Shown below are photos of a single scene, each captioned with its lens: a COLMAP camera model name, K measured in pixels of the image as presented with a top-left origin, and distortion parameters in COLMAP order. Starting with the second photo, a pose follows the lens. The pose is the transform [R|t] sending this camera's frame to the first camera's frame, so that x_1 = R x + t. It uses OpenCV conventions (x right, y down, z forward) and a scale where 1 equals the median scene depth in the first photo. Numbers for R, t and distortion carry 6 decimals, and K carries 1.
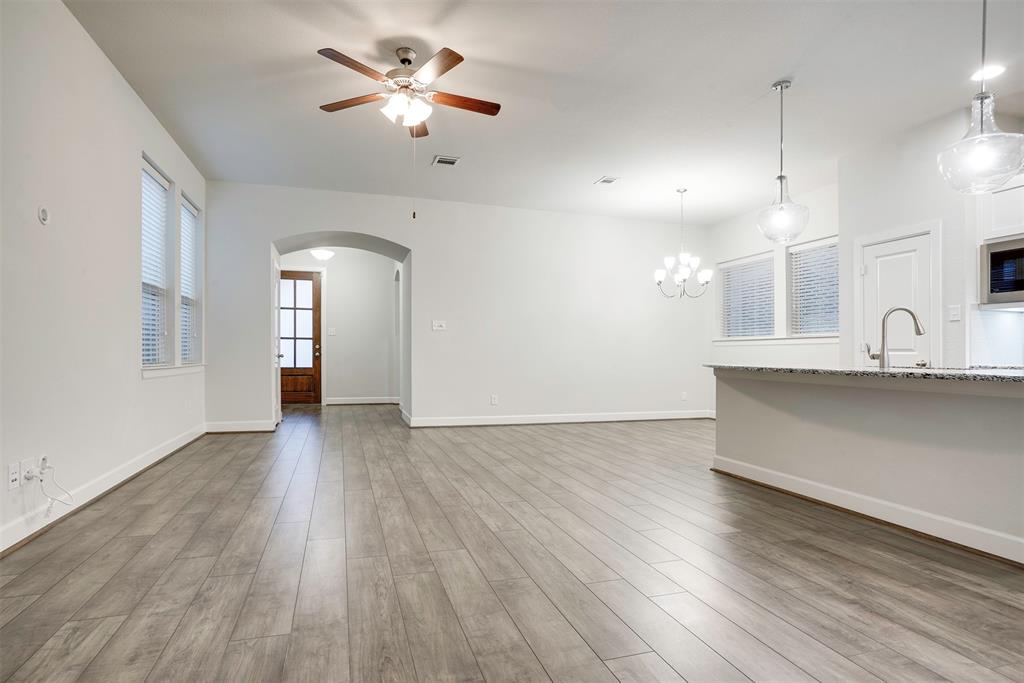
lens RADIAL K [[530.9, 0, 506.9], [0, 530.9, 338.4], [0, 0, 1]] dist [-0.047399, 0.024621]
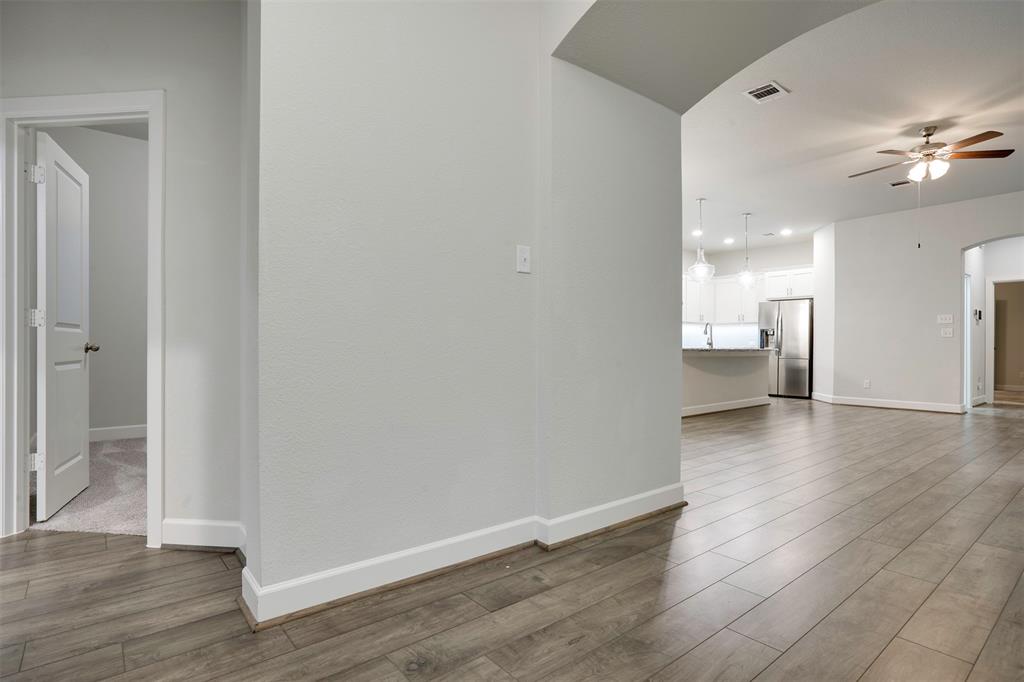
lens RADIAL K [[518.7, 0, 520.3], [0, 518.7, 349.3], [0, 0, 1]] dist [-0.045455, 0.026763]
pose [[-0.369089, -0.017418, 0.929231, -1.062740], [-0.034025, 0.999407, 0.005219, 0.074709], [-0.928771, -0.029690, -0.369463, 2.548355]]
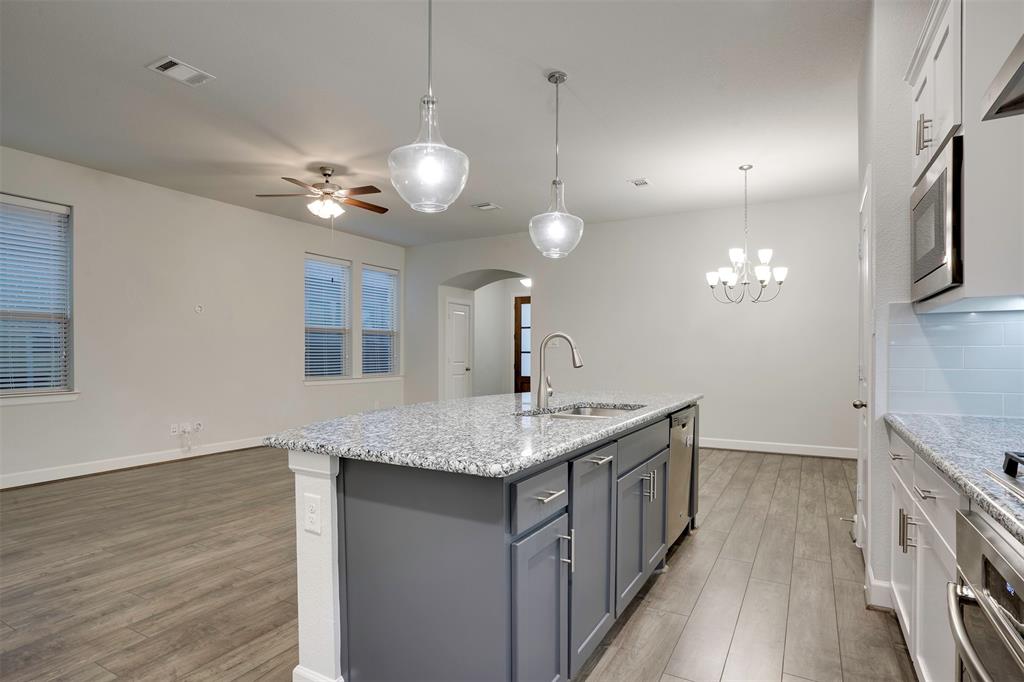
lens RADIAL K [[533.6, 0, 512.0], [0, 533.6, 341.0], [0, 0, 1]] dist [-0.004279, -0.000458]
pose [[0.678770, -0.026195, -0.733884, 1.278422], [0.031385, 0.999485, -0.006647, -0.043328], [0.733680, -0.018521, 0.679242, 0.378196]]
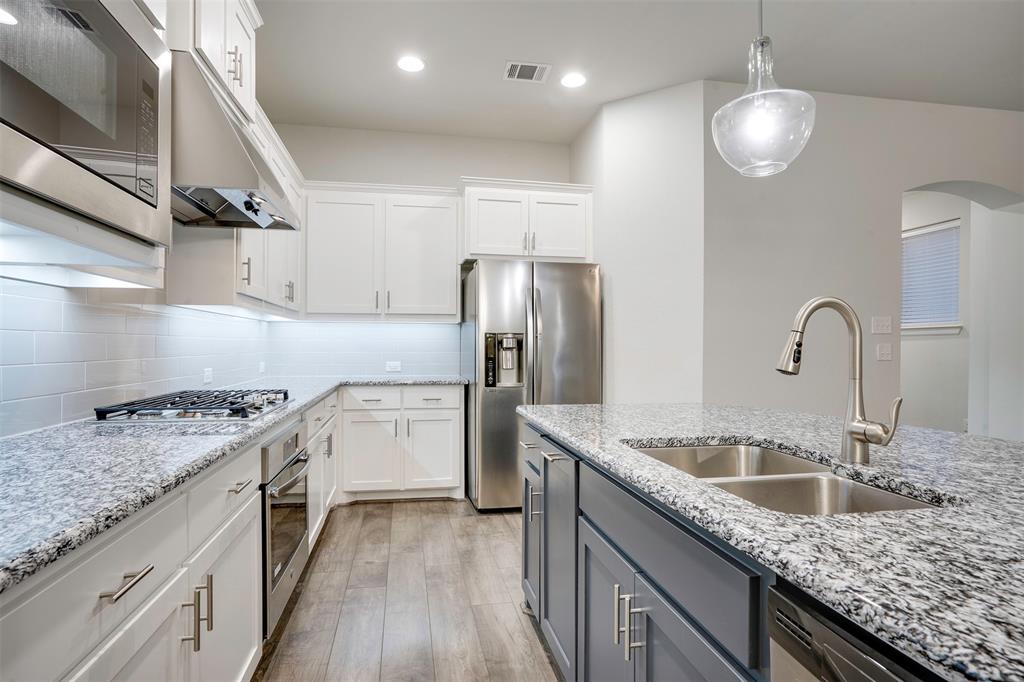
lens RADIAL K [[549.3, 0, 510.9], [0, 549.3, 352.0], [0, 0, 1]] dist [-0.047542, 0.033796]
pose [[-0.992994, -0.017312, 0.116886, 0.902446], [-0.019266, 0.999693, -0.015605, -0.012760], [-0.116580, -0.017748, -0.993023, 1.371964]]
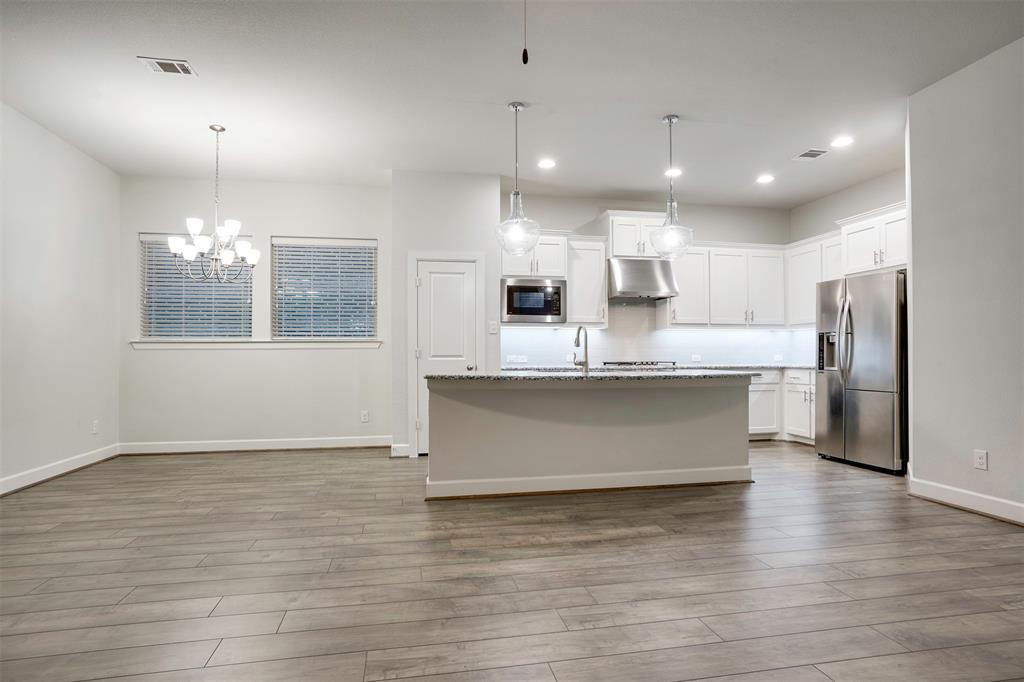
lens RADIAL K [[549.3, 0, 510.9], [0, 549.3, 352.0], [0, 0, 1]] dist [-0.047542, 0.033796]
pose [[0.116670, -0.003763, 0.993164, -0.612468], [-0.024457, 0.999679, 0.006661, 0.001510], [-0.992870, -0.025067, 0.116541, 0.992896]]
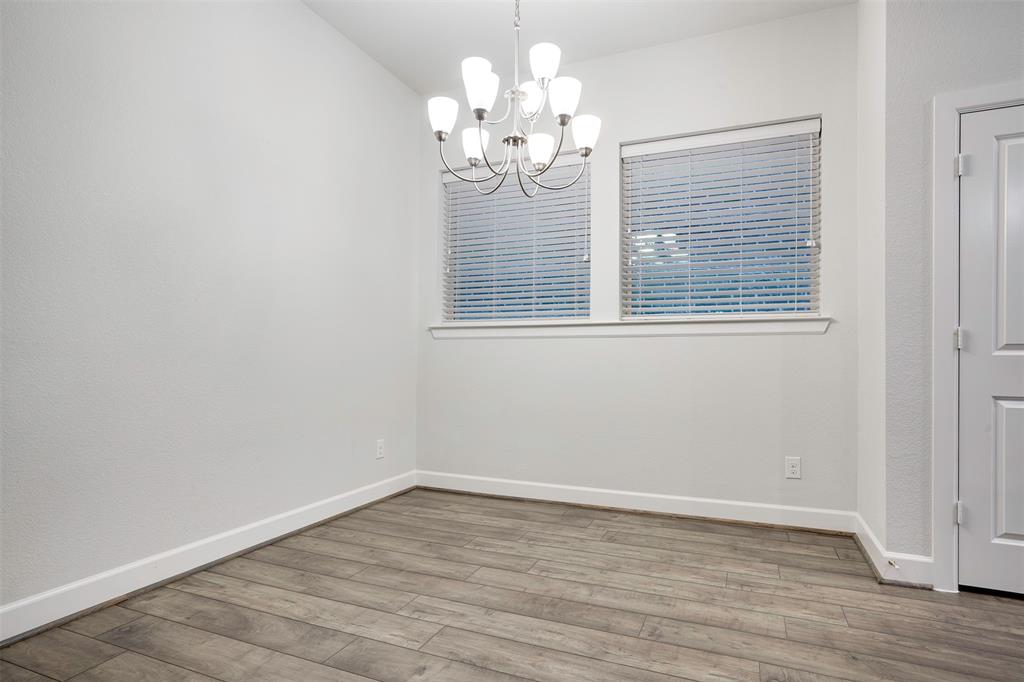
lens RADIAL K [[549.3, 0, 510.9], [0, 549.3, 352.0], [0, 0, 1]] dist [-0.047542, 0.033796]
pose [[0.659196, -0.002527, 0.751967, 0.133539], [-0.021029, 0.999541, 0.021794, 0.034797], [-0.751677, -0.030180, 0.658840, 1.441313]]
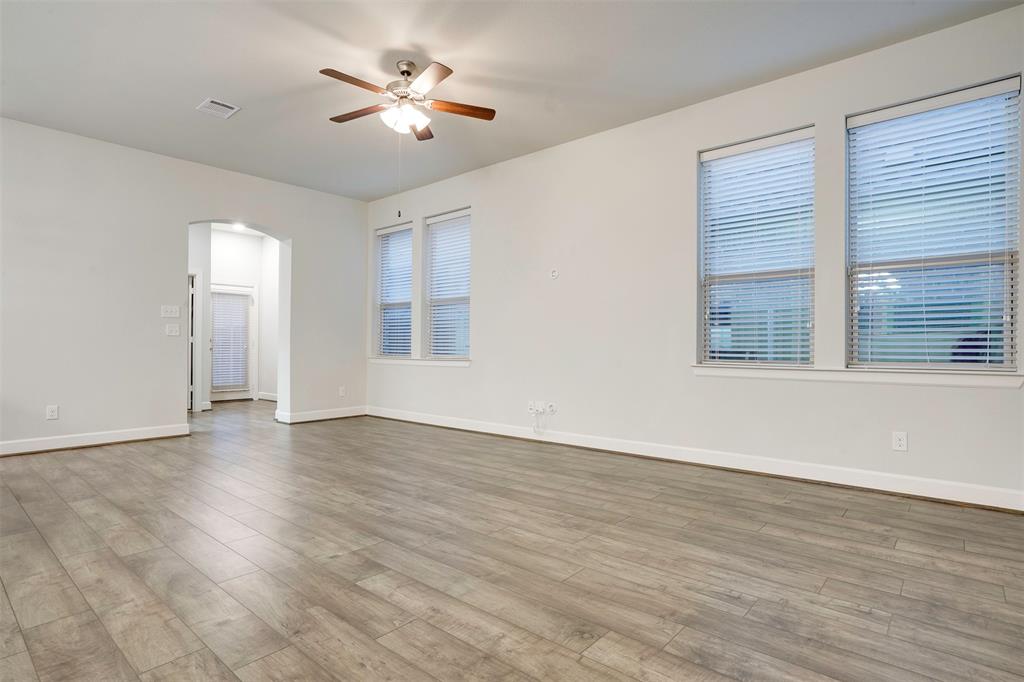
lens RADIAL K [[538.1, 0, 505.9], [0, 538.1, 345.3], [0, 0, 1]] dist [-0.024486, 0.000272]
pose [[-0.860429, -0.012082, -0.509427, 0.189070], [0.004650, 0.999491, -0.031558, 0.061070], [0.509549, -0.029522, -0.859935, 2.065553]]
